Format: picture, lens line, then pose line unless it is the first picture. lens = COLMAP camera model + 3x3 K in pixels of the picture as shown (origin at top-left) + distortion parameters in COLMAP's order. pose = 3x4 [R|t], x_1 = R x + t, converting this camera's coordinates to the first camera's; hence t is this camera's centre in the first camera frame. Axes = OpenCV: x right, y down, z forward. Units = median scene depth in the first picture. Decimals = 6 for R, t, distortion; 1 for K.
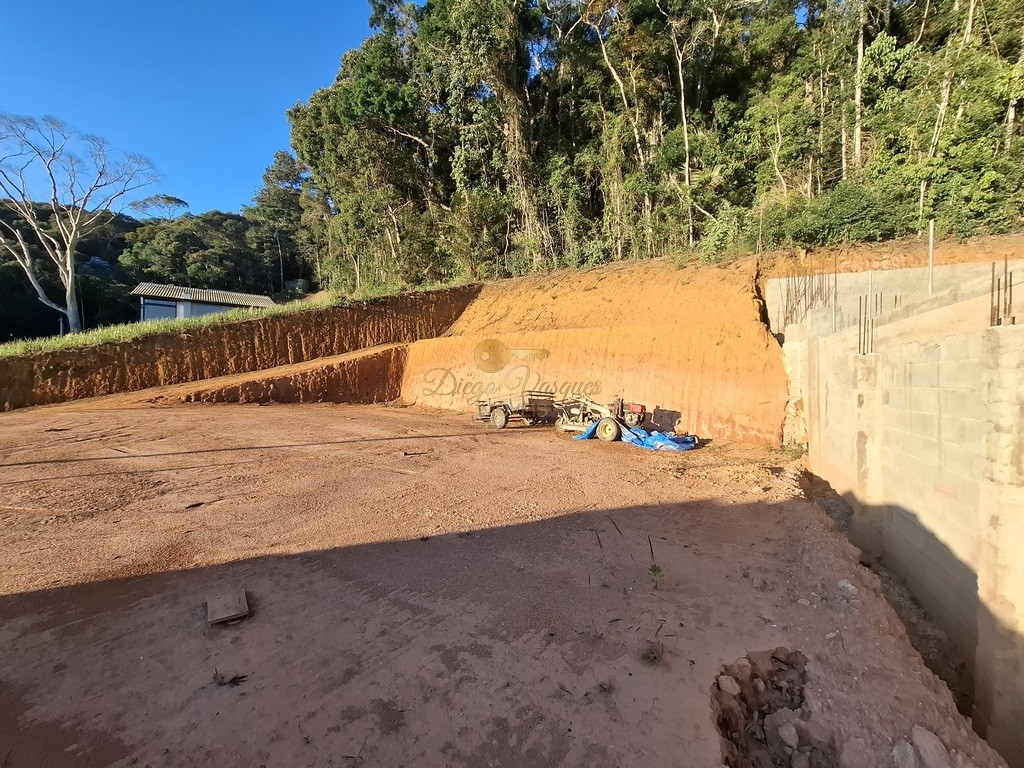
lens RADIAL K [[402.8, 0, 510.6], [0, 402.8, 381.1], [0, 0, 1]] dist [0.000622, -0.000273]
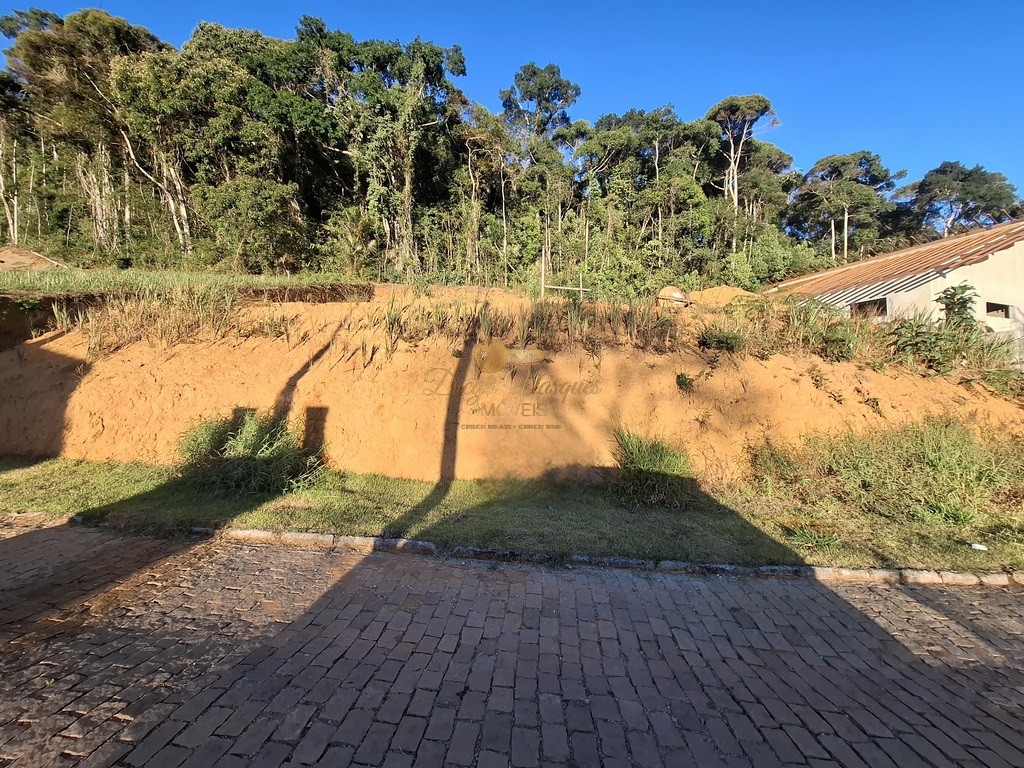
lens RADIAL K [[402.8, 0, 510.6], [0, 402.8, 381.1], [0, 0, 1]] dist [0.000622, -0.000273]
pose [[0.673895, -0.006523, 0.738799, -0.901503], [0.034485, 0.999149, -0.022634, 0.142324], [-0.738022, 0.040730, 0.673546, -0.229136]]
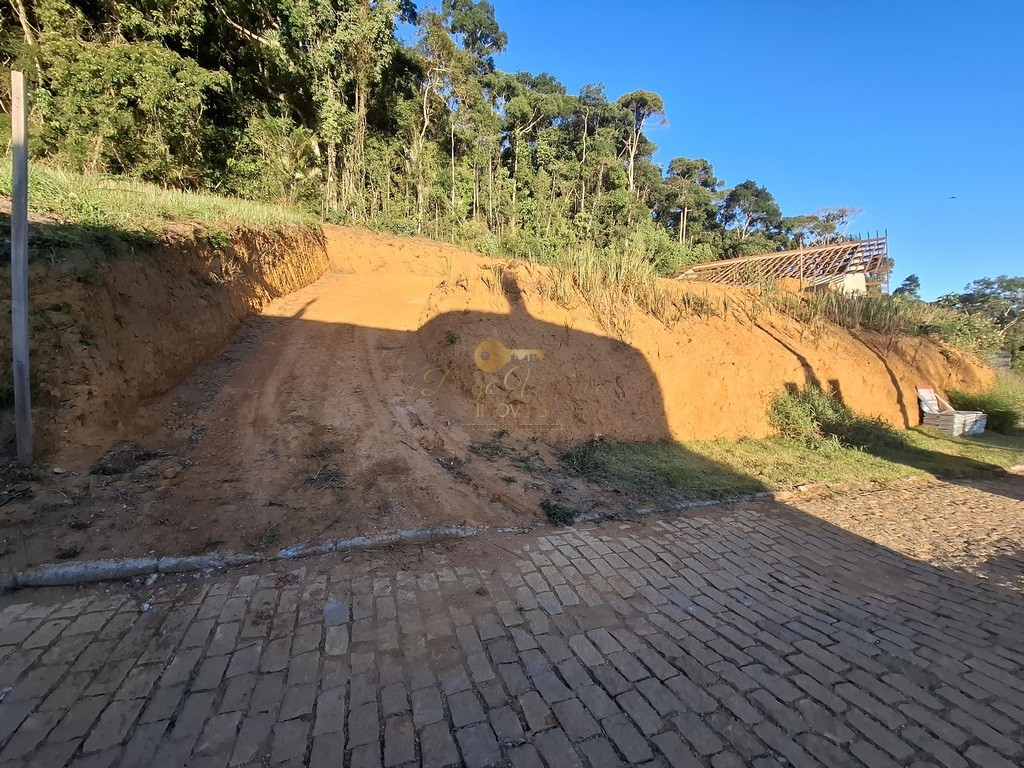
lens RADIAL K [[402.8, 0, 510.6], [0, 402.8, 381.1], [0, 0, 1]] dist [0.000622, -0.000273]
pose [[0.307961, -0.104532, 0.945639, -1.197220], [0.031171, 0.994521, 0.099784, 0.102559], [-0.950888, -0.001253, 0.309532, 0.228076]]
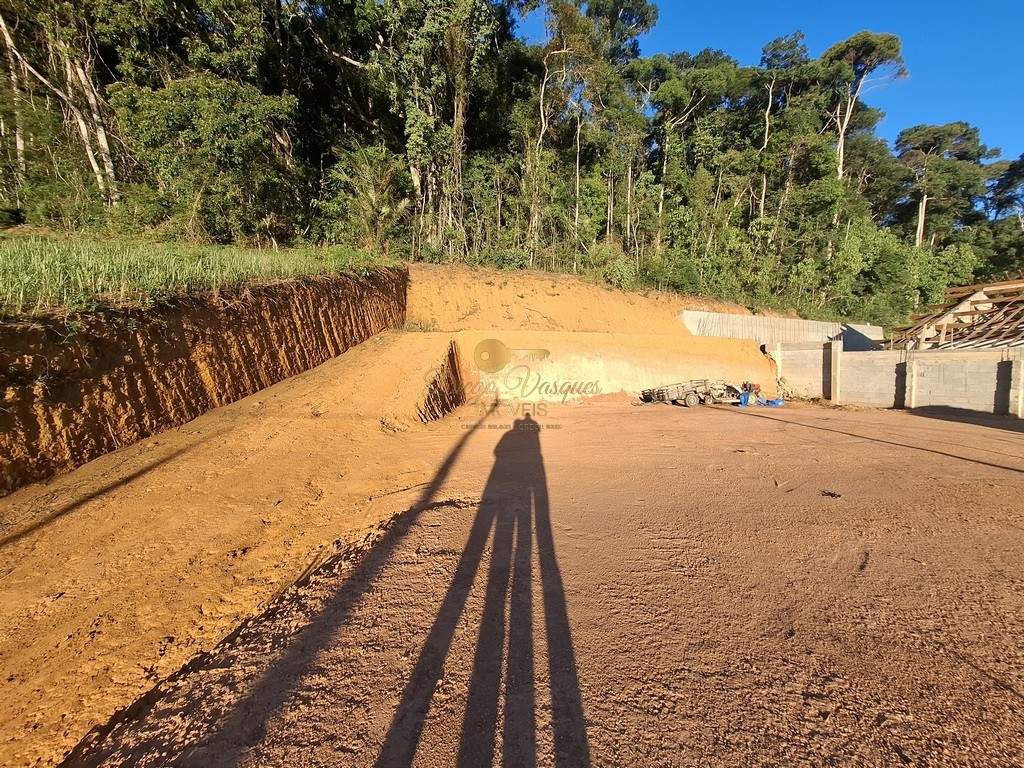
lens RADIAL K [[402.8, 0, 510.6], [0, 402.8, 381.1], [0, 0, 1]] dist [0.000622, -0.000273]
pose [[0.611386, -0.046602, 0.789959, -0.789349], [0.018740, 0.998837, 0.044421, -0.025682], [-0.791110, -0.012354, 0.611549, 0.339188]]
